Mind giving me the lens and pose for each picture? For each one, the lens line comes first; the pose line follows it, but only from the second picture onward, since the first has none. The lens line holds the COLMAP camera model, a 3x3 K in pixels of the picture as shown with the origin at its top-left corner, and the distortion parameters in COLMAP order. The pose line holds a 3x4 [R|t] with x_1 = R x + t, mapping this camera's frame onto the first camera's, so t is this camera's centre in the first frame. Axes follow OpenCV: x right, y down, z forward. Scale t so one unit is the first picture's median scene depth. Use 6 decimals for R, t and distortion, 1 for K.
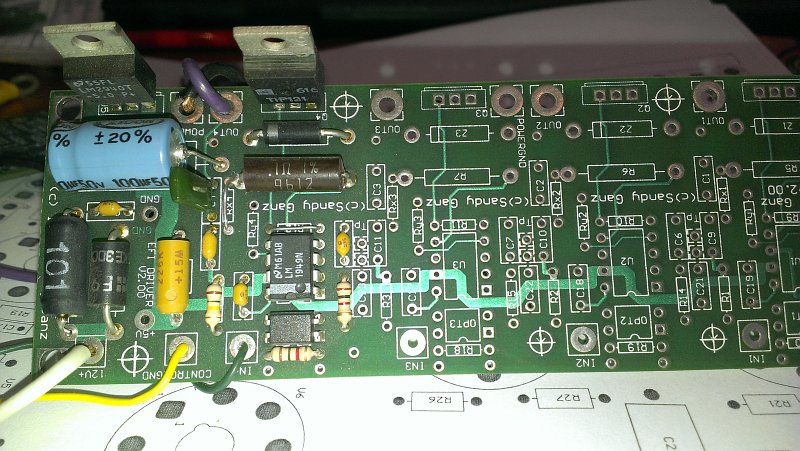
lens RADIAL K [[666.7, 0, 402.8], [0, 666.7, 233.4], [0, 0, 1]] dist [0.120120, -0.237360]
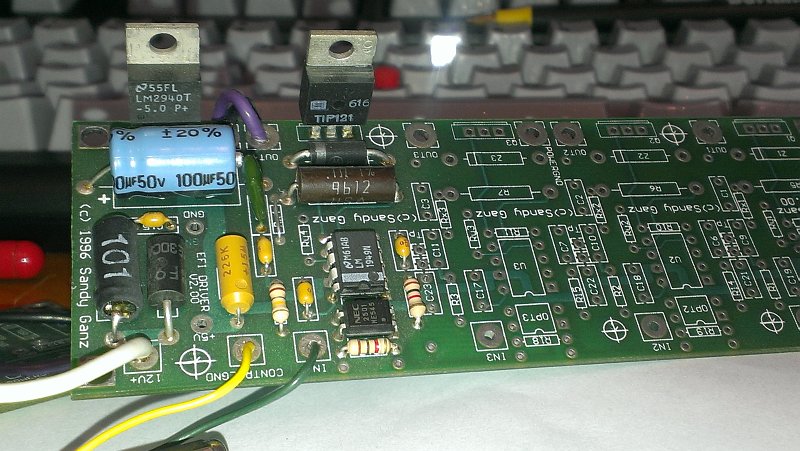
lens RADIAL K [[1075.6, 0, 399.8], [0, 1075.6, 233.6], [0, 0, 1]] dist [0.105843, 0.000000]
pose [[0.972209, -0.011735, 0.233818, -0.453658], [0.112810, 0.898628, -0.423959, 0.651612], [-0.205141, 0.438554, 0.874979, -0.365016]]
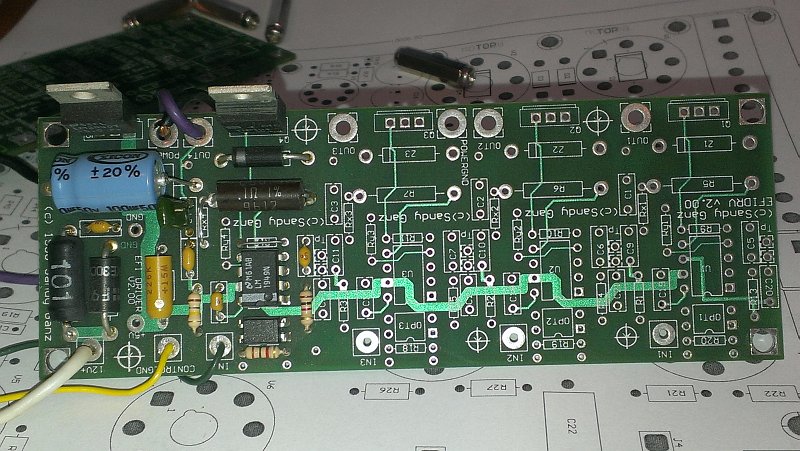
lens RADIAL K [[1075.6, 0, 404.3], [0, 1075.6, 239.3], [0, 0, 1]] dist [0.105843, 0.000000]
pose [[0.999559, -0.007549, -0.028719, 0.131435], [0.010508, 0.994485, 0.104347, -0.201154], [0.027773, -0.104603, 0.994126, -0.807703]]
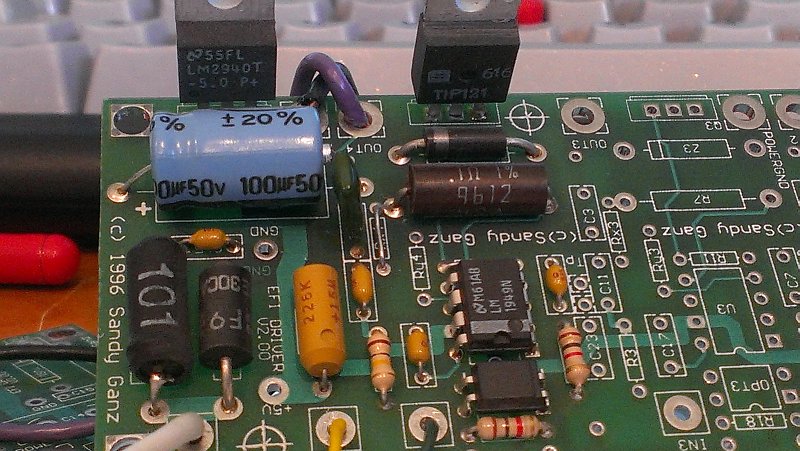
lens RADIAL K [[1366.6, 0, 399.6], [0, 1366.6, 227.3], [0, 0, 1]] dist [0.102663, 0.000000]
pose [[0.990312, -0.006251, 0.138722, -0.436496], [0.062940, 0.910685, -0.408279, 0.519716], [-0.123780, 0.413054, 0.902255, -0.253485]]
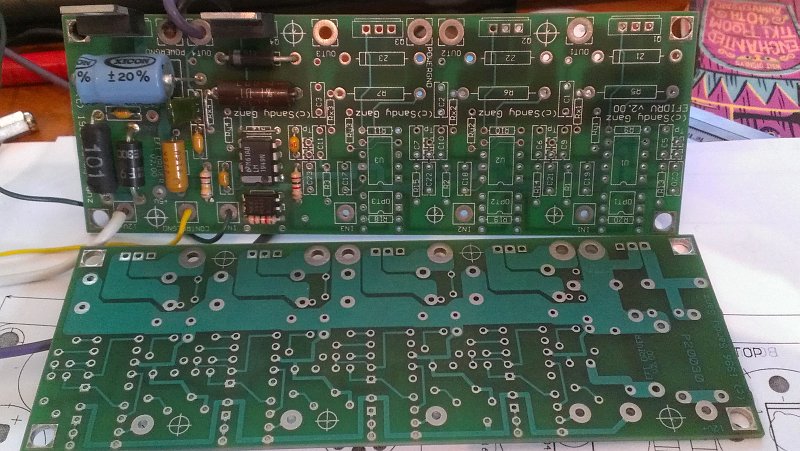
lens RADIAL K [[837.1, 0, 401.3], [0, 837.1, 245.9], [0, 0, 1]] dist [0.094507, 0.000000]
pose [[0.998942, 0.027992, -0.036497, 0.197138], [-0.009018, 0.897275, 0.441380, -0.556168], [0.045103, -0.440583, 0.896578, -0.624960]]
